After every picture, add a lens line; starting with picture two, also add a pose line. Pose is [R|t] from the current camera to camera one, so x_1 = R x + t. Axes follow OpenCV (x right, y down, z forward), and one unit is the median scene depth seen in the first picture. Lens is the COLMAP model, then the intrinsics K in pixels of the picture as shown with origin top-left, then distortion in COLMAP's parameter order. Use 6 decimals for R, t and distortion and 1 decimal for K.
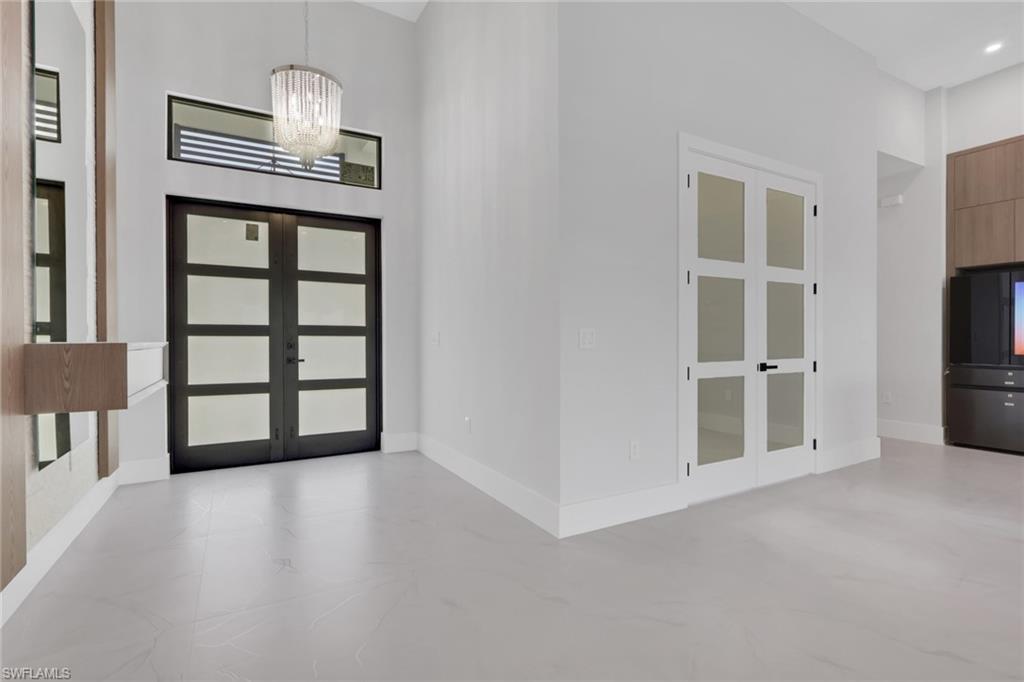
lens RADIAL K [[488.8, 0, 507.7], [0, 488.8, 344.2], [0, 0, 1]] dist [-0.002274, -0.001633]
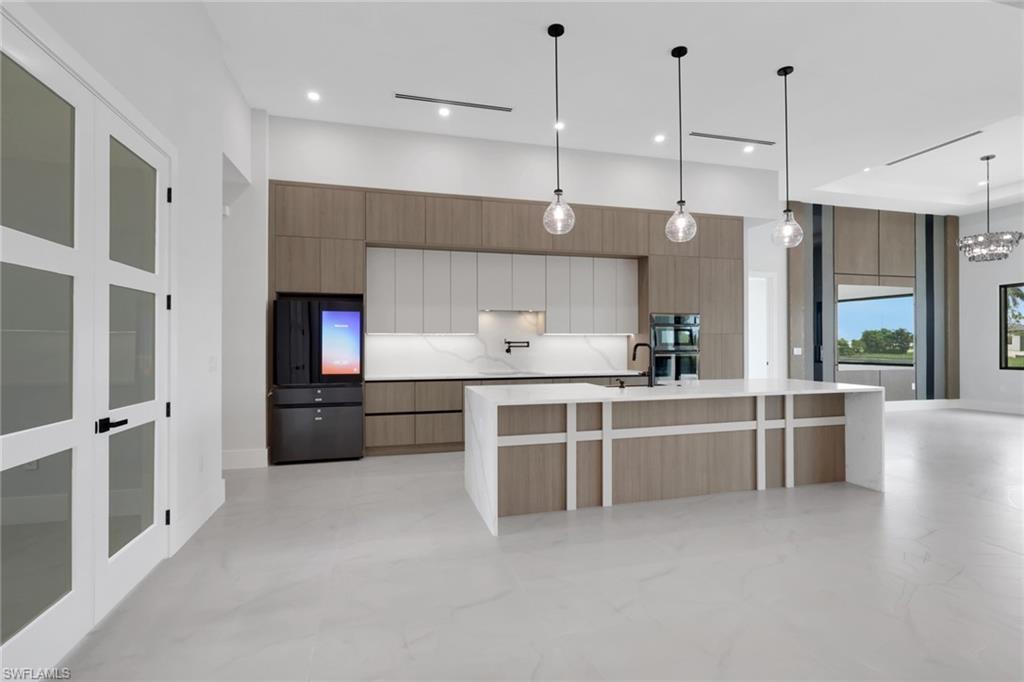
lens RADIAL K [[488.8, 0, 512.9], [0, 488.8, 341.2], [0, 0, 1]] dist [-0.002274, -0.001633]
pose [[0.247322, 0.010821, 0.968873, 0.049311], [0.010927, 0.999843, -0.013956, -0.035890], [-0.968872, 0.014038, 0.247165, 0.295383]]
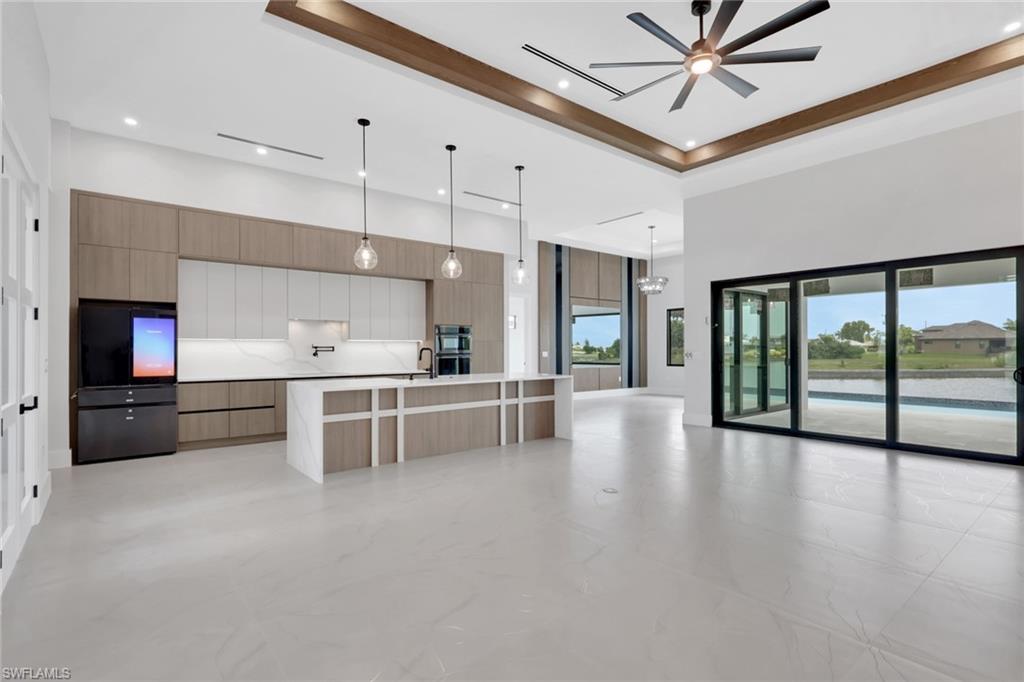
lens RADIAL K [[488.8, 0, 511.7], [0, 488.8, 348.3], [0, 0, 1]] dist [-0.002274, -0.001633]
pose [[-0.163146, 0.007087, 0.986576, -0.325958], [0.013336, 0.999899, -0.004977, -0.031692], [-0.986512, 0.012345, -0.163224, 0.272982]]
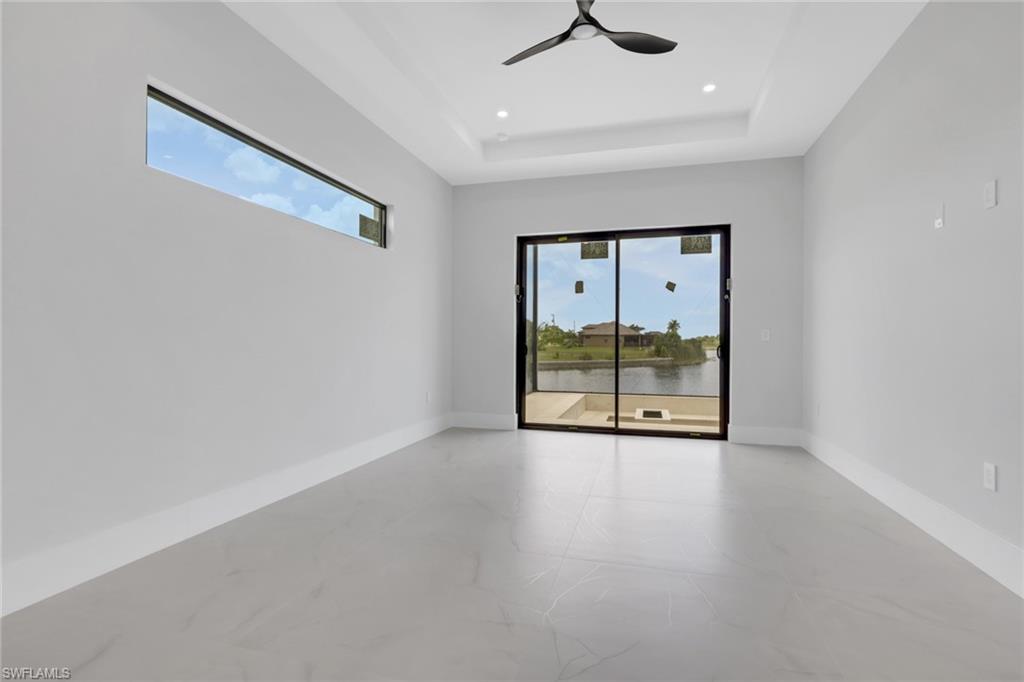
lens RADIAL K [[488.8, 0, 512.9], [0, 488.8, 344.6], [0, 0, 1]] dist [-0.002274, -0.001633]
pose [[-0.712587, 0.001133, 0.701583, 2.571894], [0.009028, 0.999931, 0.007555, -0.001122], [-0.701525, 0.011718, -0.712548, 0.234570]]
